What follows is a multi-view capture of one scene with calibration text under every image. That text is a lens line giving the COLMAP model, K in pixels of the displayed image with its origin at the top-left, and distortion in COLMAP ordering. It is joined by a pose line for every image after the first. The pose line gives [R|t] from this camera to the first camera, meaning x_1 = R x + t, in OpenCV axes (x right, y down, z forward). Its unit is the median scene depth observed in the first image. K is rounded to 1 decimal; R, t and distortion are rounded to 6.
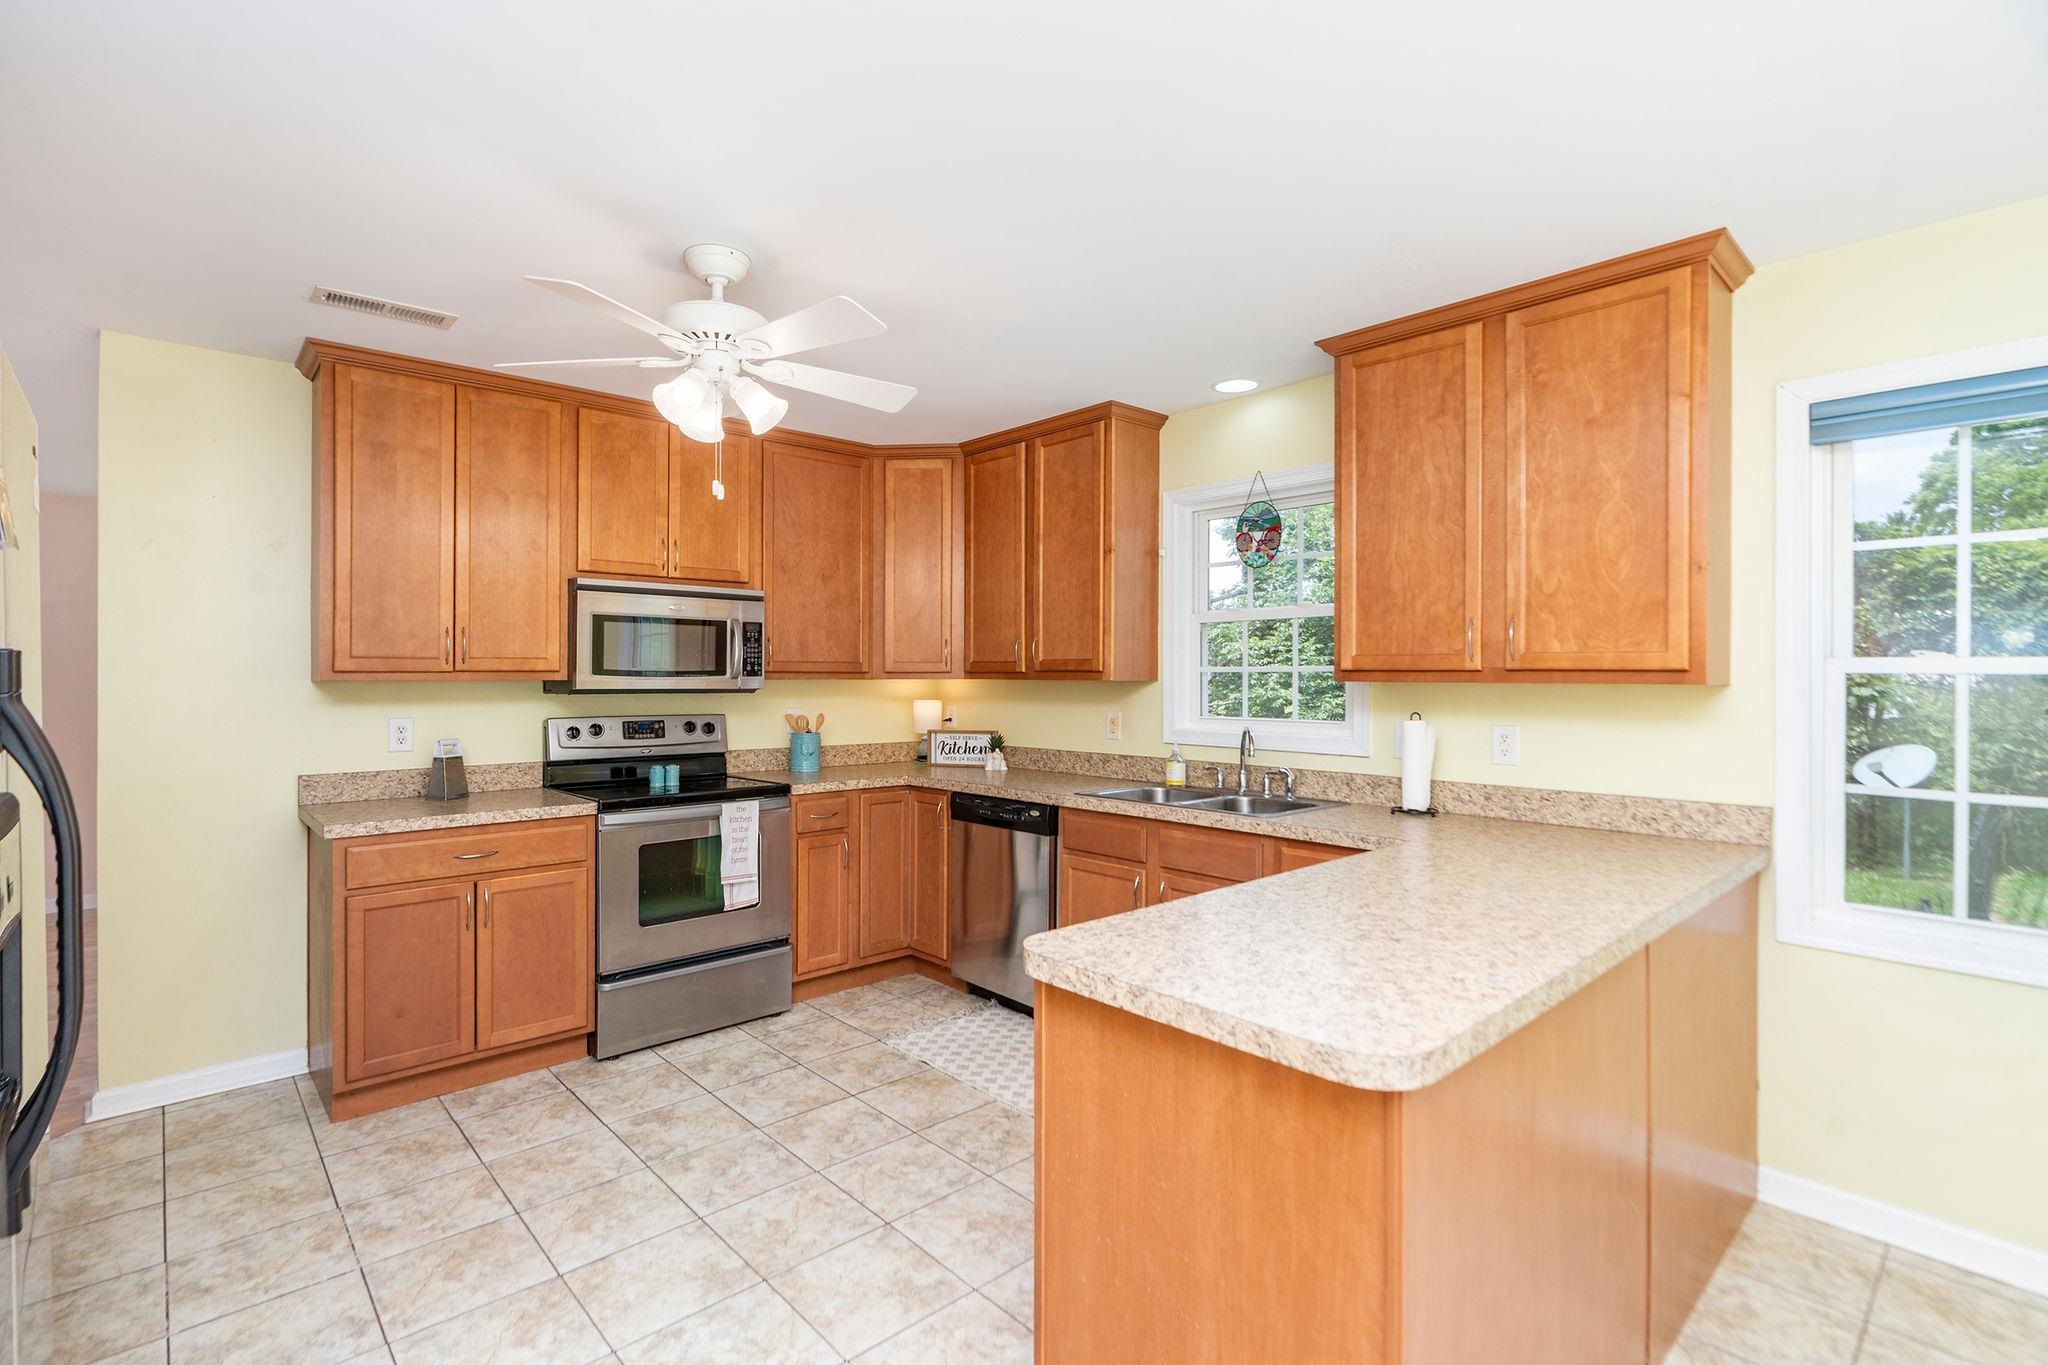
lens RADIAL K [[943.5, 0, 986.7], [0, 943.5, 663.2], [0, 0, 1]] dist [-0.000266, 0.000527]
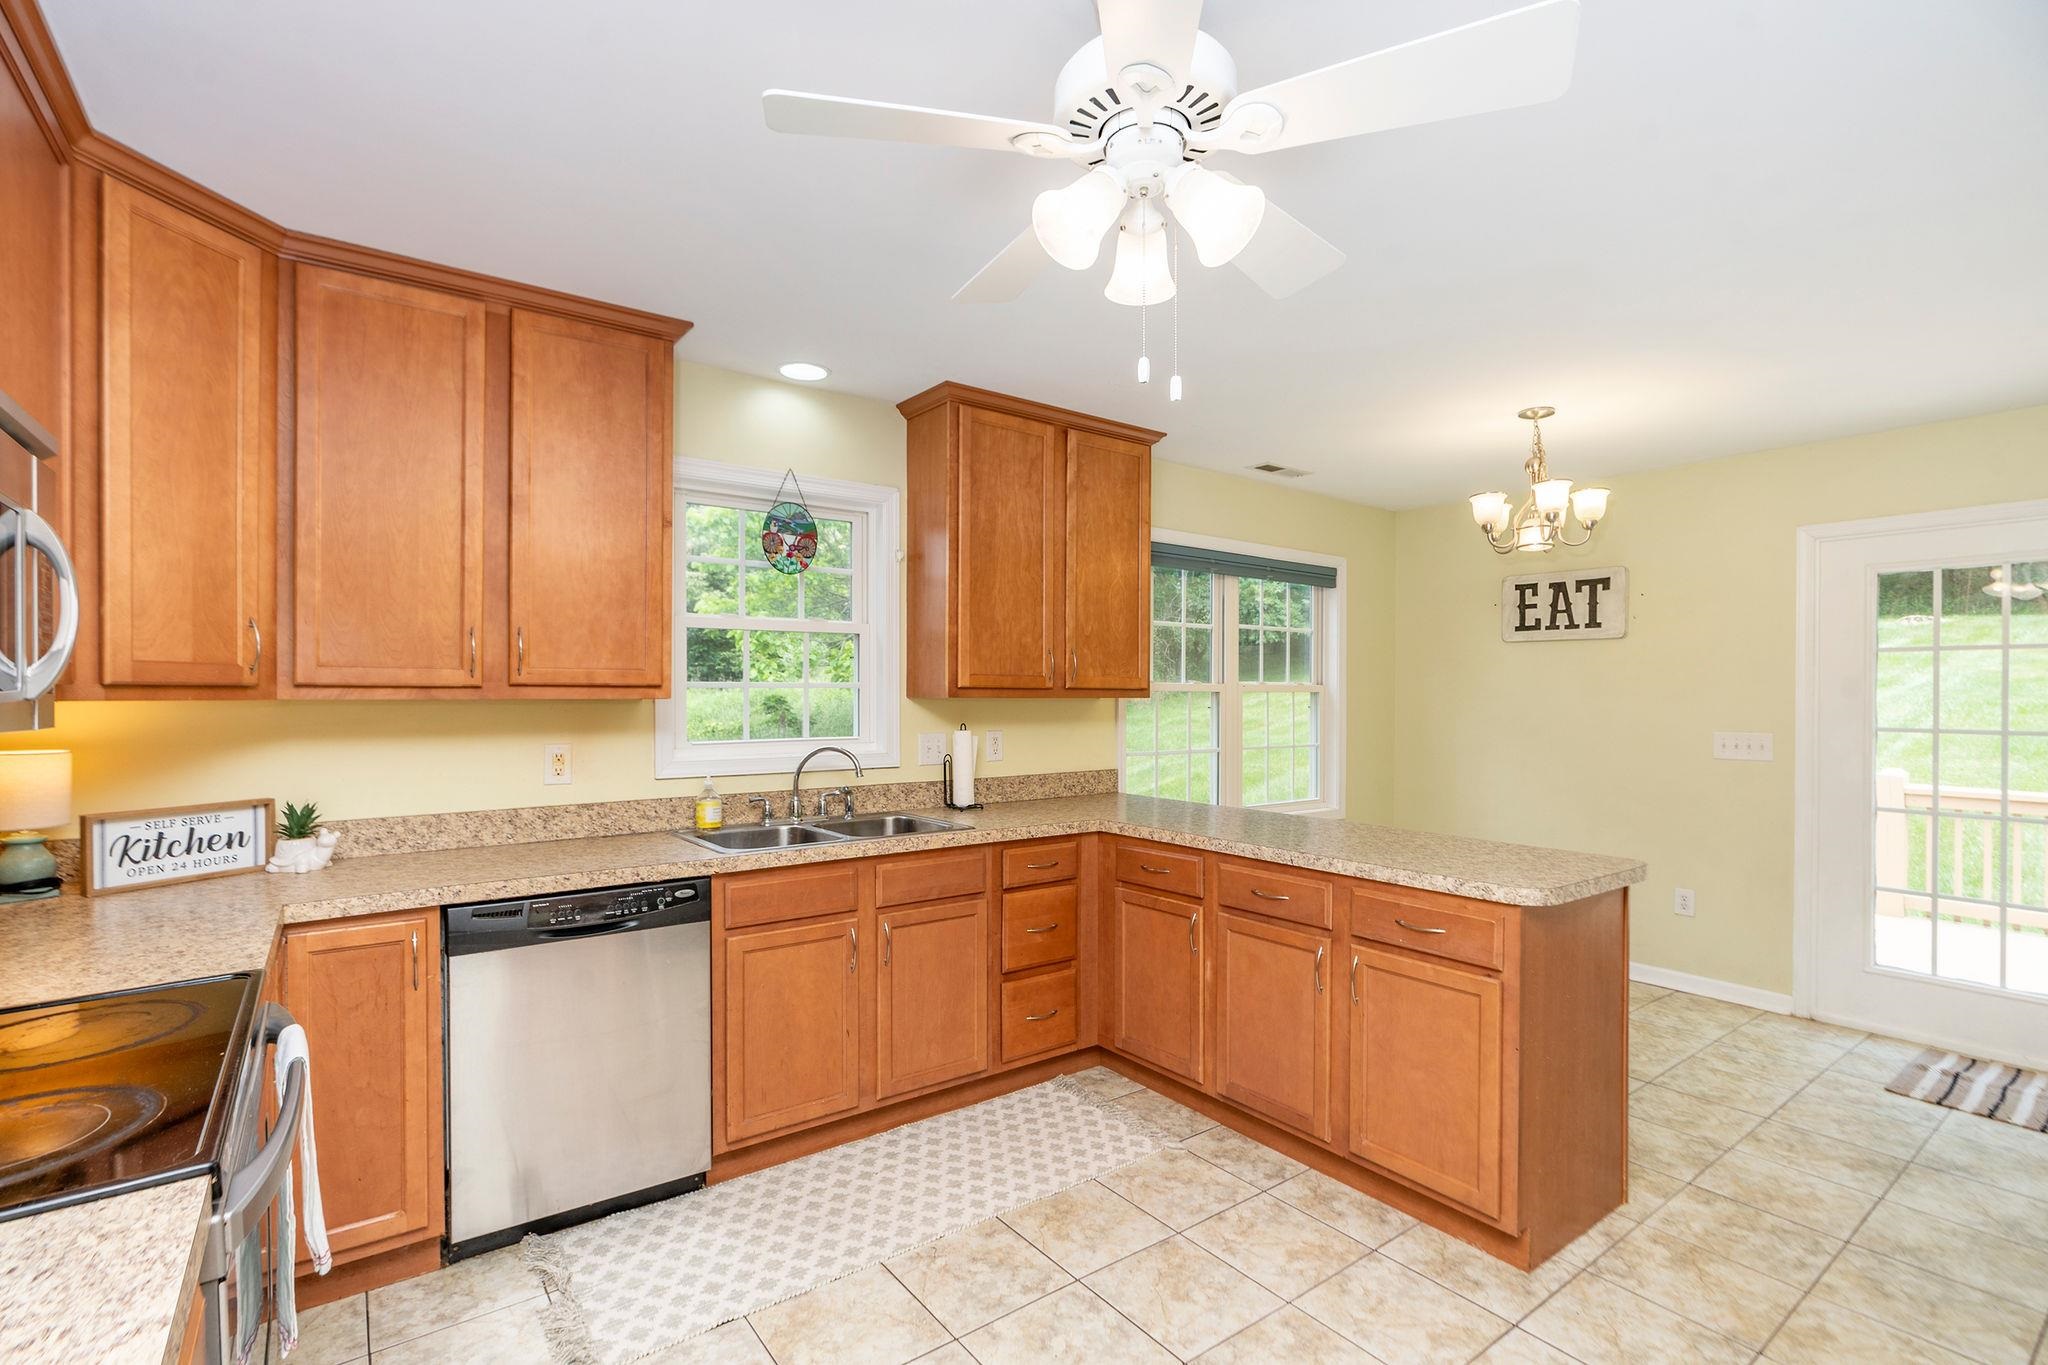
lens RADIAL K [[943.5, 0, 1012.7], [0, 943.5, 688.3], [0, 0, 1]] dist [-0.000266, 0.000527]
pose [[0.095386, 0.001517, 0.995439, -0.845415], [-0.014691, 0.999892, -0.000116, 0.008783], [-0.995332, -0.014613, 0.095398, 0.975378]]
